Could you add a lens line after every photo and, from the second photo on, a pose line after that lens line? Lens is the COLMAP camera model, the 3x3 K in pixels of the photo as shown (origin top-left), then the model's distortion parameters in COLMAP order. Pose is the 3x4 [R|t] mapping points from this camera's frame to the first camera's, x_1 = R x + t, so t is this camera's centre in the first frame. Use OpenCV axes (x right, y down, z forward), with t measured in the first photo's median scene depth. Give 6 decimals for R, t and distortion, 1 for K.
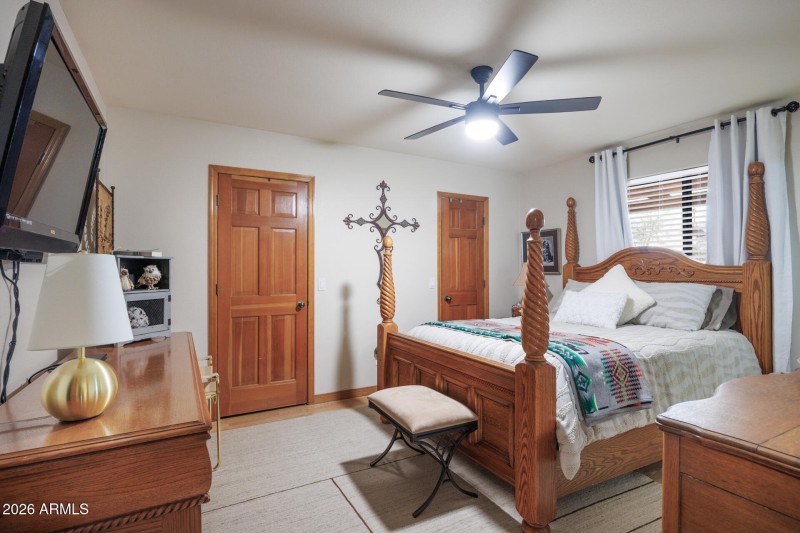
lens RADIAL K [[402.0, 0, 395.8], [0, 402.0, 265.4], [0, 0, 1]] dist [-0.001597, -0.000265]
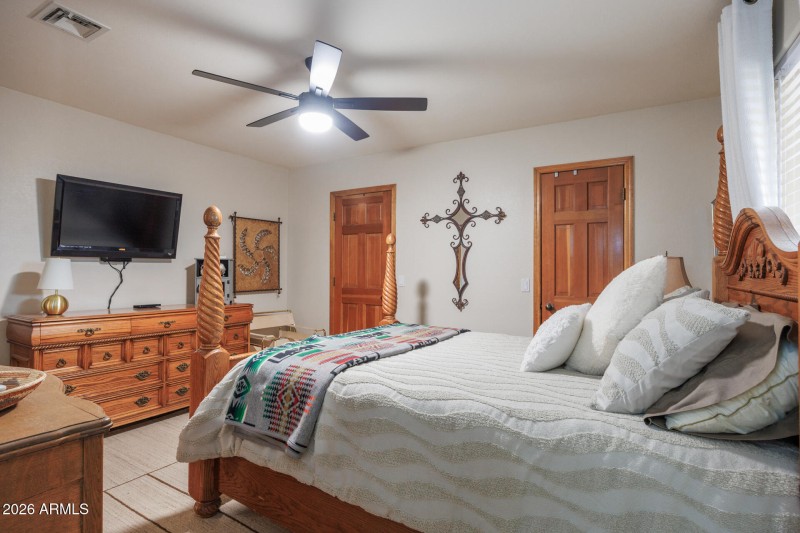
lens RADIAL K [[402.0, 0, 395.8], [0, 402.0, 265.4], [0, 0, 1]] dist [-0.001597, -0.000265]
pose [[0.481235, -0.003364, -0.876585, 0.711895], [-0.001932, 0.999986, -0.004898, 0.009186], [0.876589, 0.004050, 0.481222, 0.429643]]
